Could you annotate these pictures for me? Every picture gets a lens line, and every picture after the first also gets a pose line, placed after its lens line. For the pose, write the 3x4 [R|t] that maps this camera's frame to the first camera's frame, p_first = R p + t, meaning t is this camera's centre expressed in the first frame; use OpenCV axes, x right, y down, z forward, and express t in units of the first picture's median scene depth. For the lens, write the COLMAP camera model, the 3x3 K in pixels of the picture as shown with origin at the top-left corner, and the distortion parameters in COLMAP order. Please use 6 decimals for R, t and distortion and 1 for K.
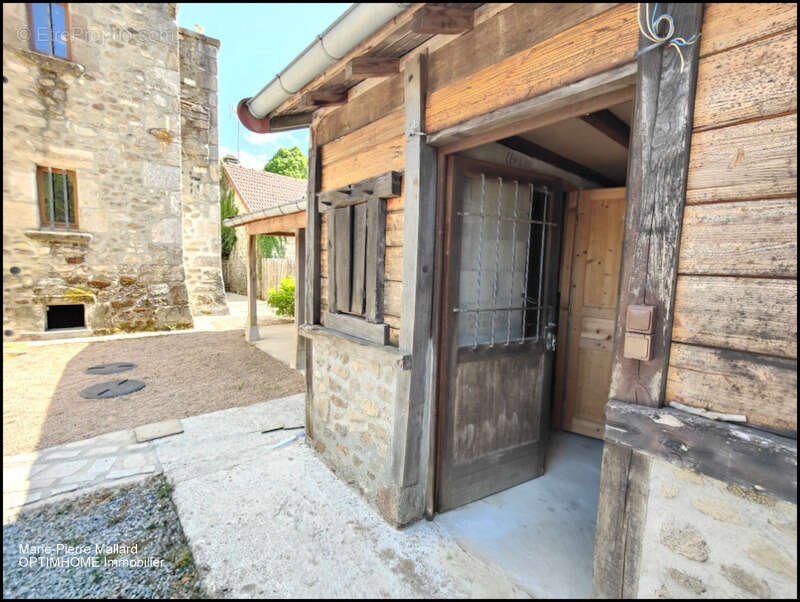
lens RADIAL K [[362.2, 0, 407.9], [0, 362.2, 300.4], [0, 0, 1]] dist [0.000497, -0.003299]
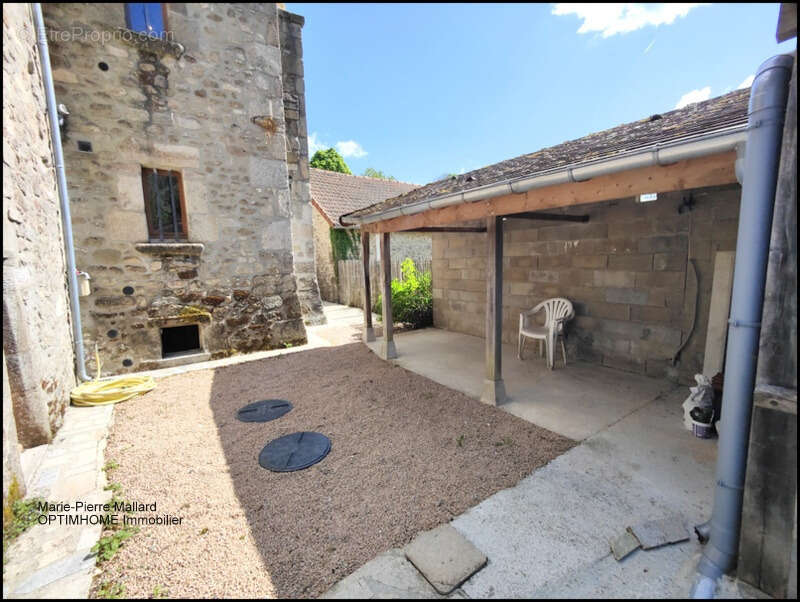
lens RADIAL K [[345.8, 0, 395.8], [0, 345.8, 302.4], [0, 0, 1]] dist [0.014823, -0.011611]
pose [[0.994058, -0.048197, -0.097599, -0.334664], [0.050801, 0.998412, 0.024365, -0.038858], [0.096270, -0.029178, 0.994928, 0.207602]]
